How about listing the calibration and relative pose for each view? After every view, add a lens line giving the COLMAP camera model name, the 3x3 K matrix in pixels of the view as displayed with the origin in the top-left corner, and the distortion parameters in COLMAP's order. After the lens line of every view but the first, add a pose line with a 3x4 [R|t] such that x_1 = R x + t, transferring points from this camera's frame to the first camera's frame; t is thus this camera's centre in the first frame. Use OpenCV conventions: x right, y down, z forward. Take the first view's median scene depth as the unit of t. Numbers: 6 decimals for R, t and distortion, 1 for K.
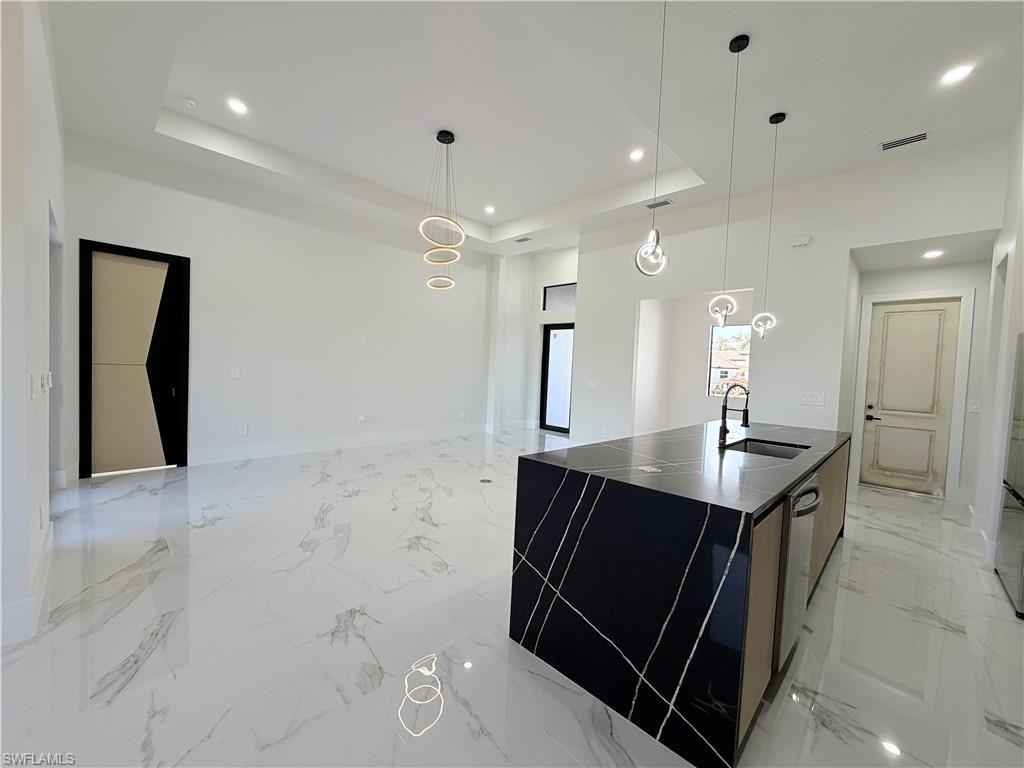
lens RADIAL K [[409.4, 0, 510.1], [0, 409.4, 380.8], [0, 0, 1]] dist [0.000323, -0.000214]
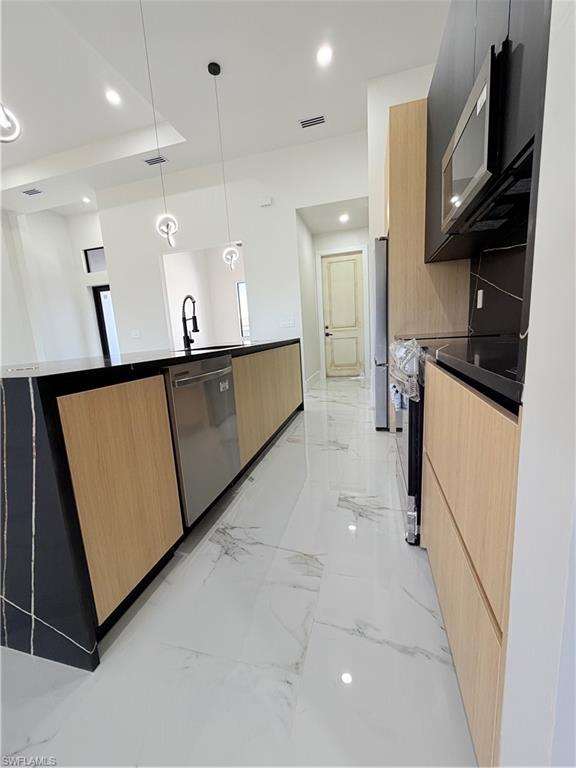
lens RADIAL K [[307.0, 0, 289.8], [0, 307.0, 381.4], [0, 0, 1]] dist [0.000323, -0.000214]
pose [[0.864351, -0.172850, 0.472251, 0.187601], [0.114263, 0.982016, 0.150298, 0.076150], [-0.489737, -0.075949, 0.868556, 0.055824]]
